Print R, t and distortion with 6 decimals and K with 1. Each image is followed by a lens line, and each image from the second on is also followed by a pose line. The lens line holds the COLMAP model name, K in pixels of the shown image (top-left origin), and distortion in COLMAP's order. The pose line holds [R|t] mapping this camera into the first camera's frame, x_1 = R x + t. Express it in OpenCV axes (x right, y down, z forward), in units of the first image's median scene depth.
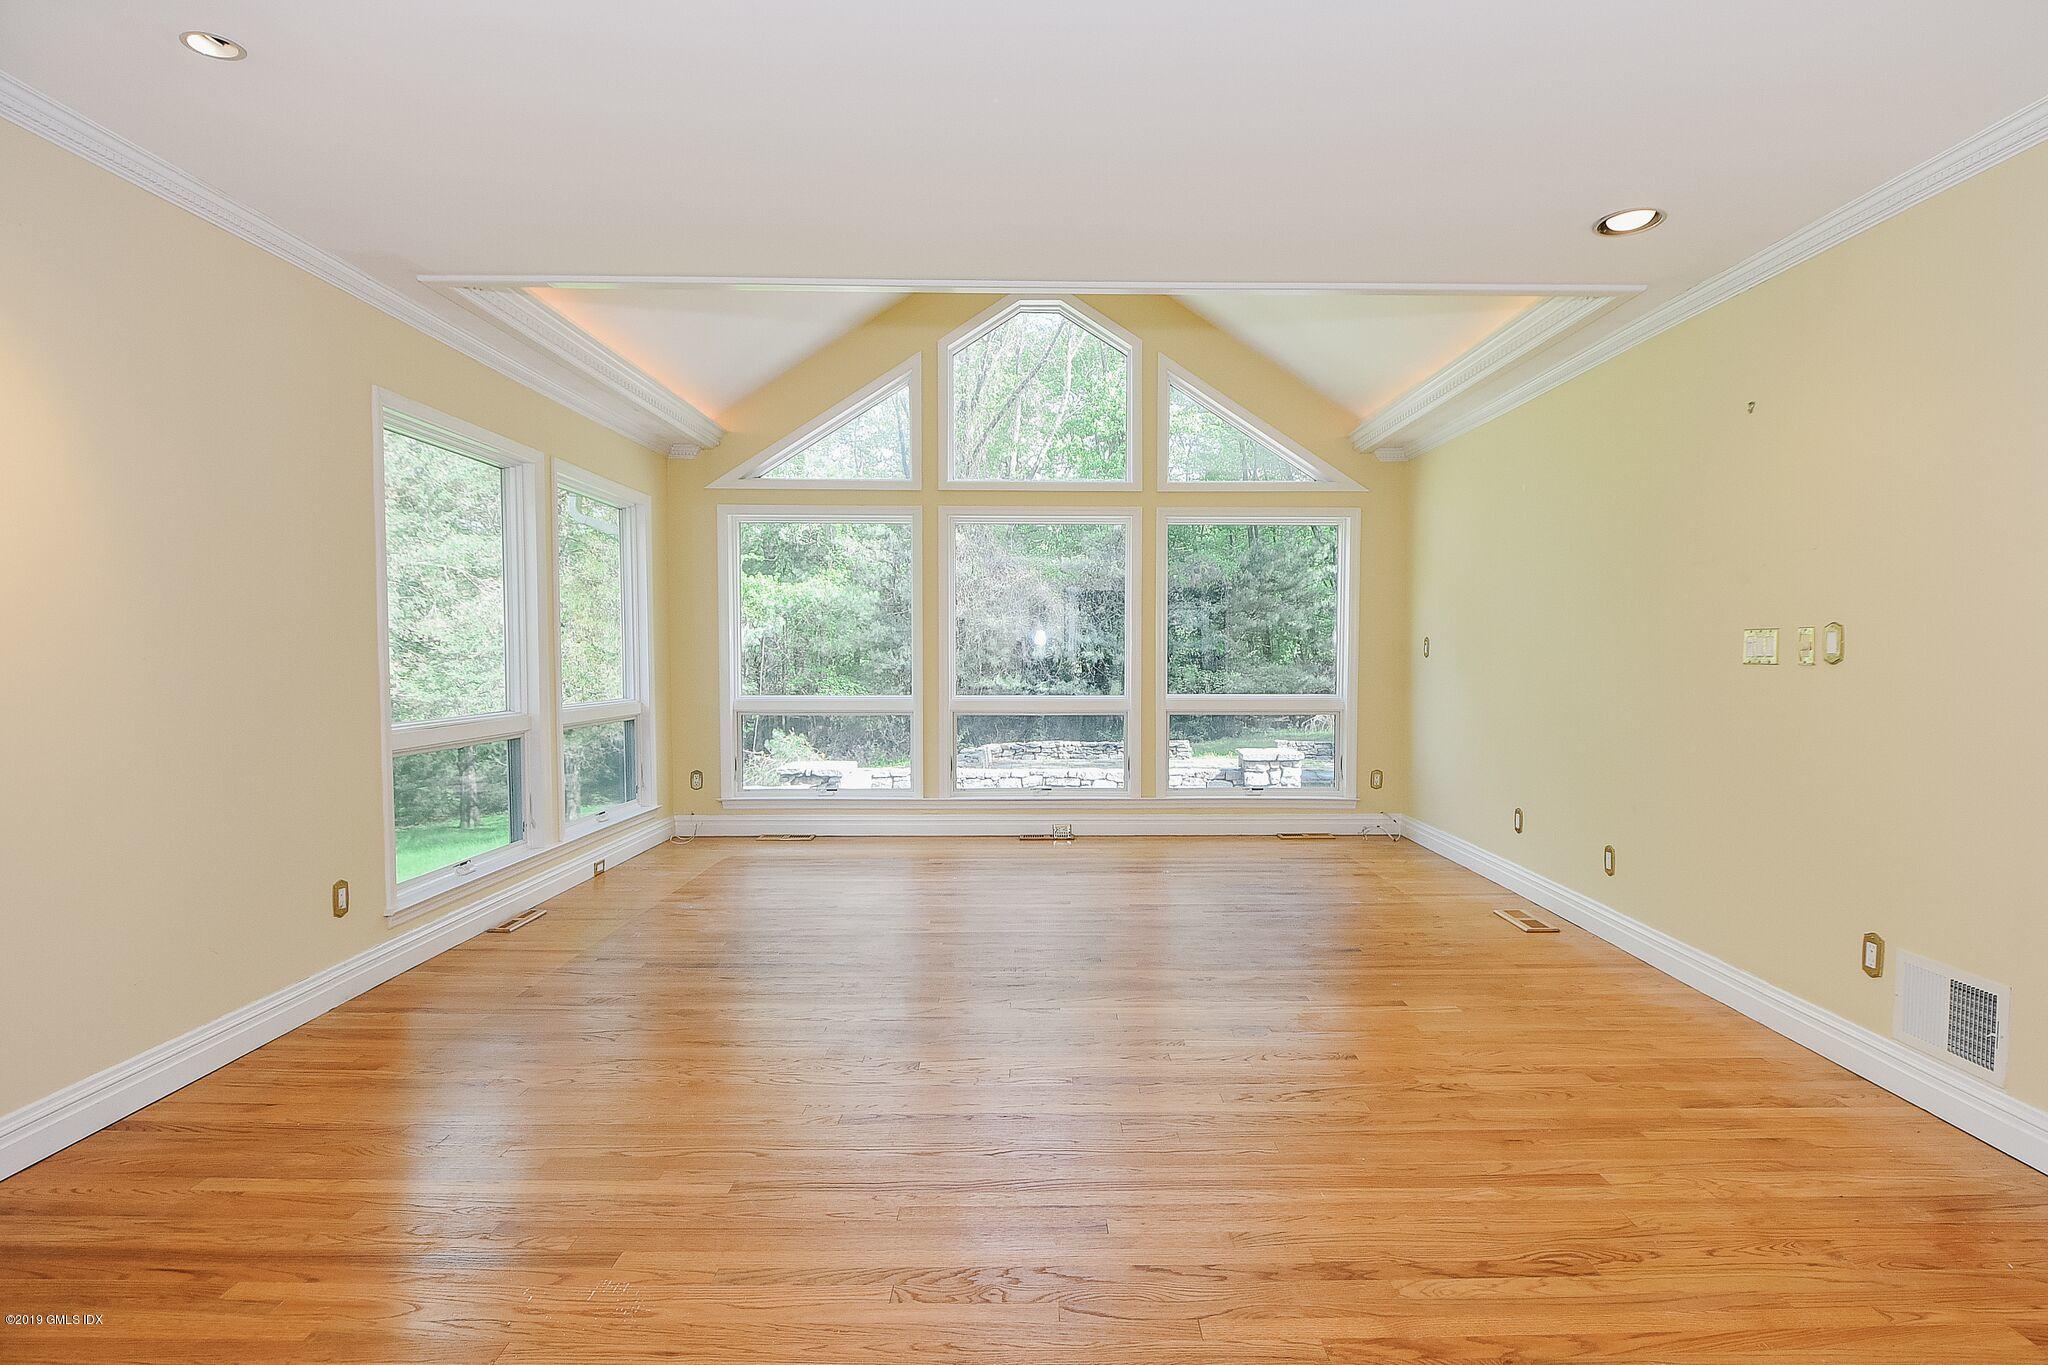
lens RADIAL K [[1067.8, 0, 1045.4], [0, 1067.8, 715.2], [0, 0, 1]] dist [0.011729, -0.026458]
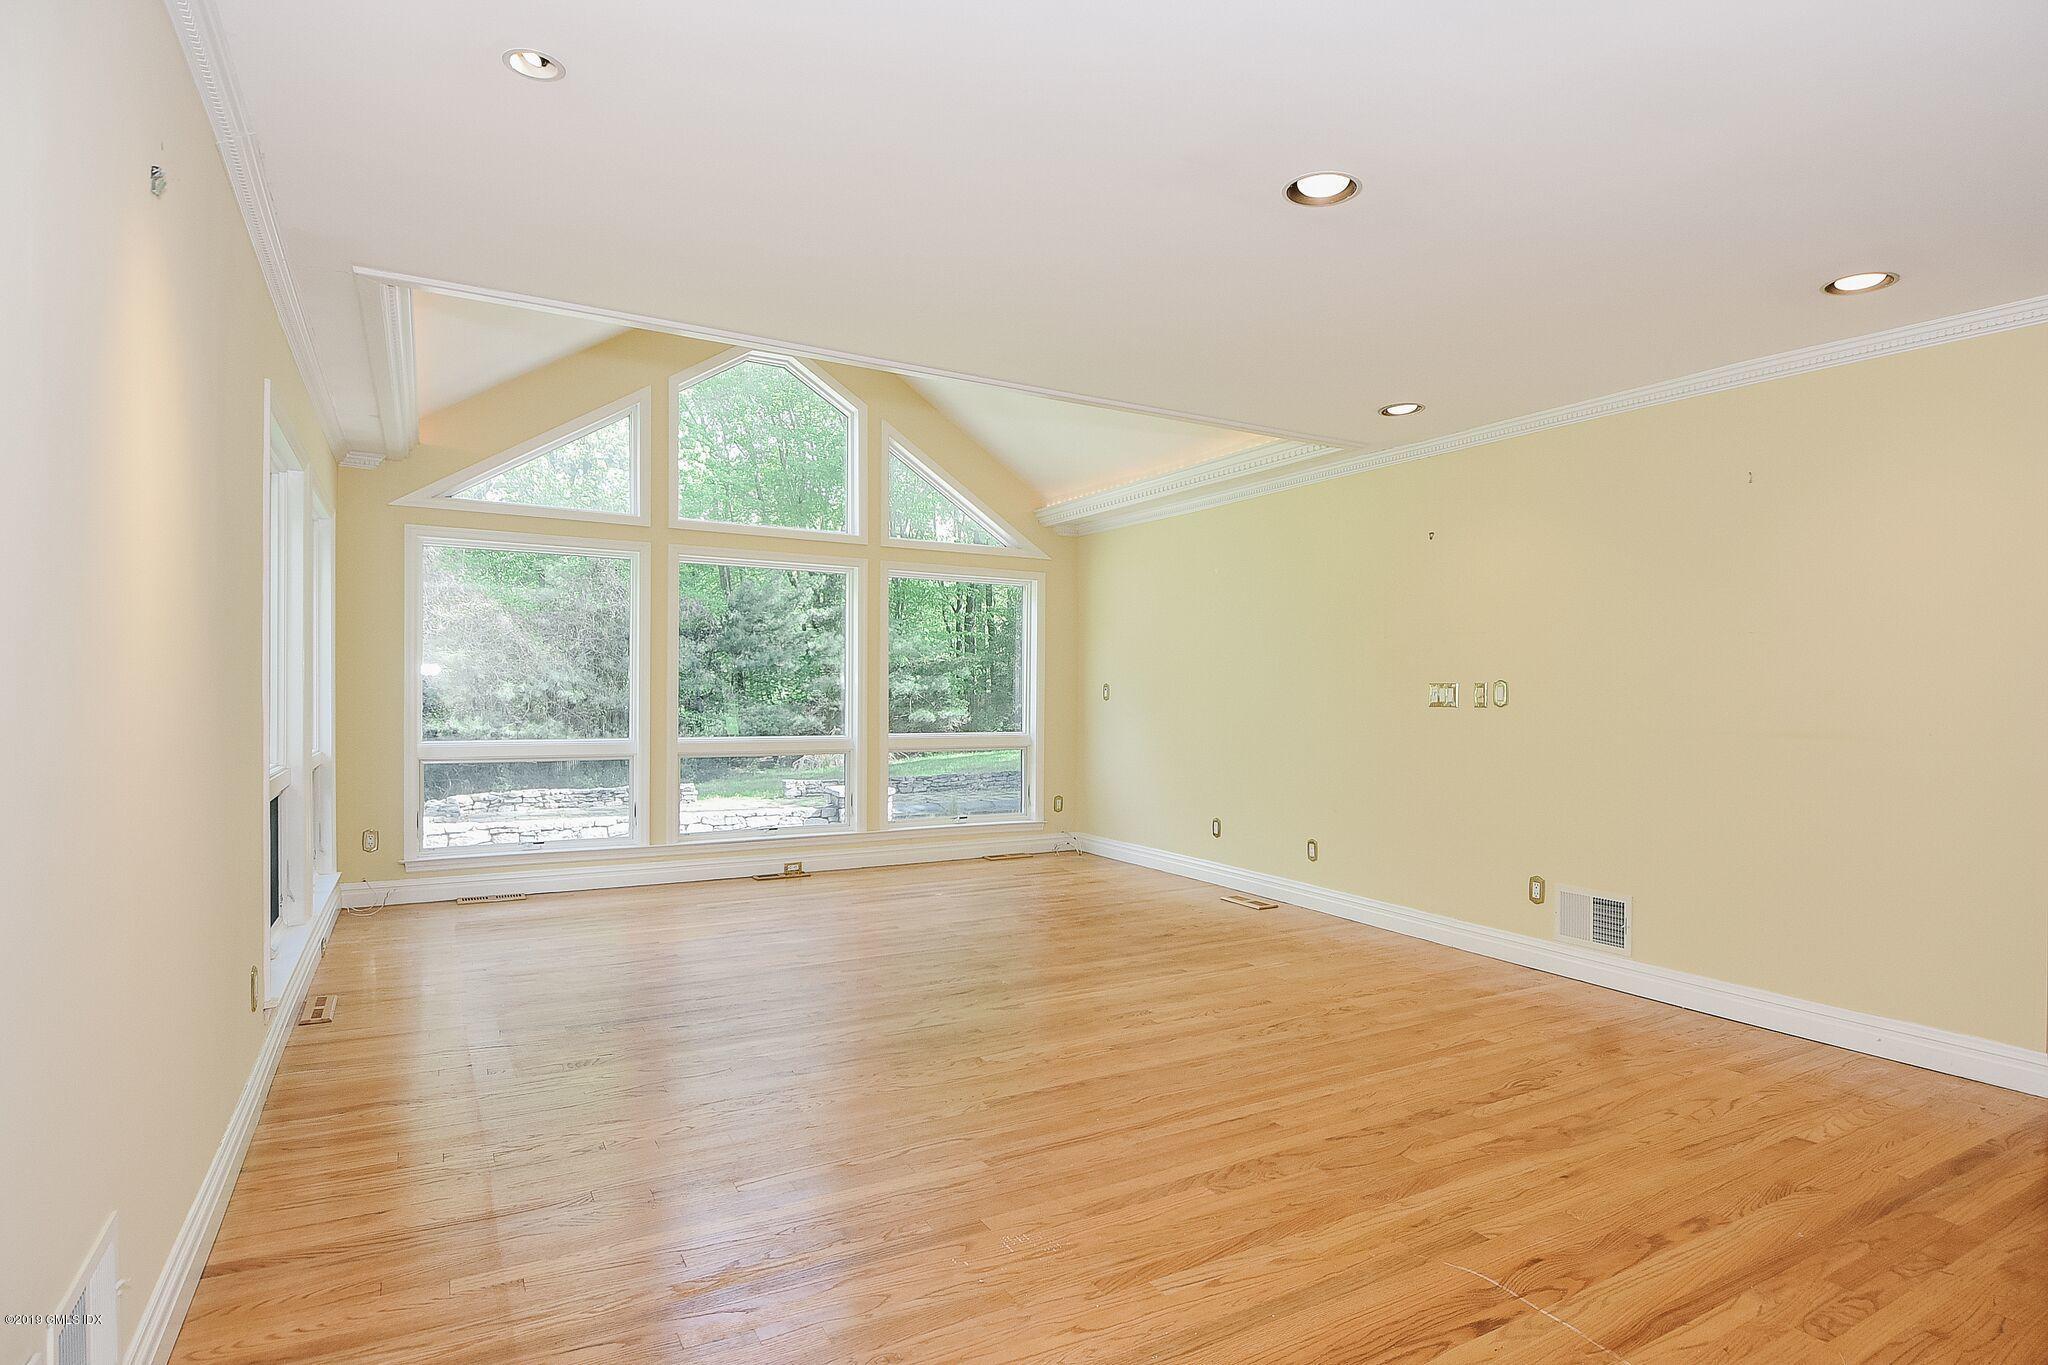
lens RADIAL K [[1067.9, 0, 1048.4], [0, 1067.9, 693.8], [0, 0, 1]] dist [0.013519, -0.025957]
pose [[0.871287, 0.005495, 0.490743, -0.276668], [0.022822, 0.998402, -0.051699, -0.000109], [-0.490243, 0.056244, 0.869769, -0.020430]]
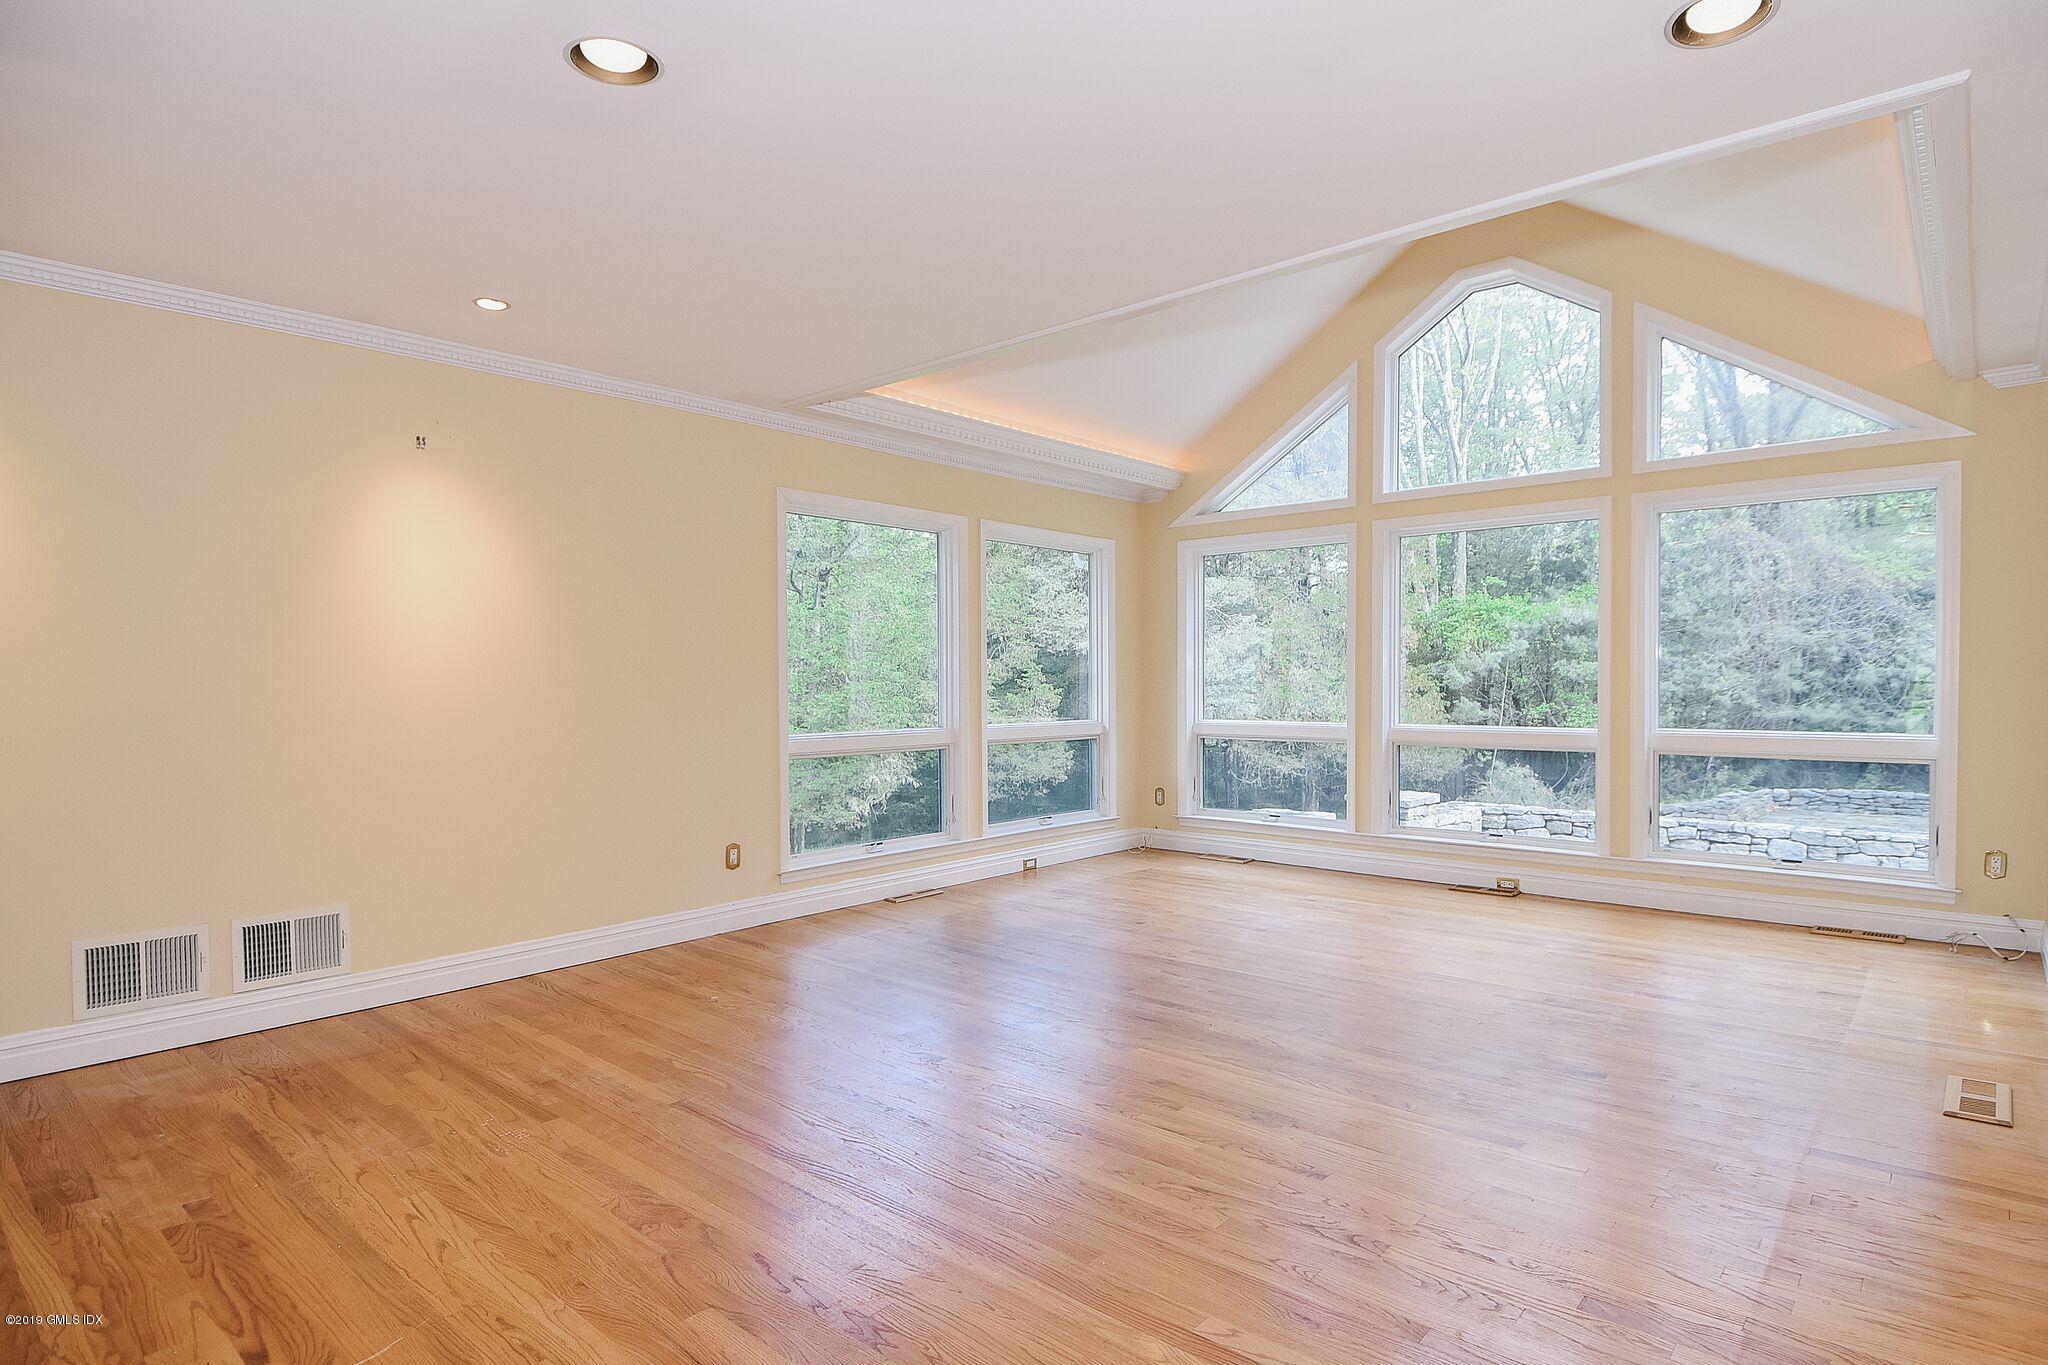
lens RADIAL K [[1067.9, 0, 1048.4], [0, 1067.9, 693.8], [0, 0, 1]] dist [0.013519, -0.025957]
pose [[0.753631, 0.004689, -0.657281, 0.302205], [-0.033234, 0.998967, -0.030979, -0.006048], [0.656457, 0.045191, 0.753009, 0.108666]]
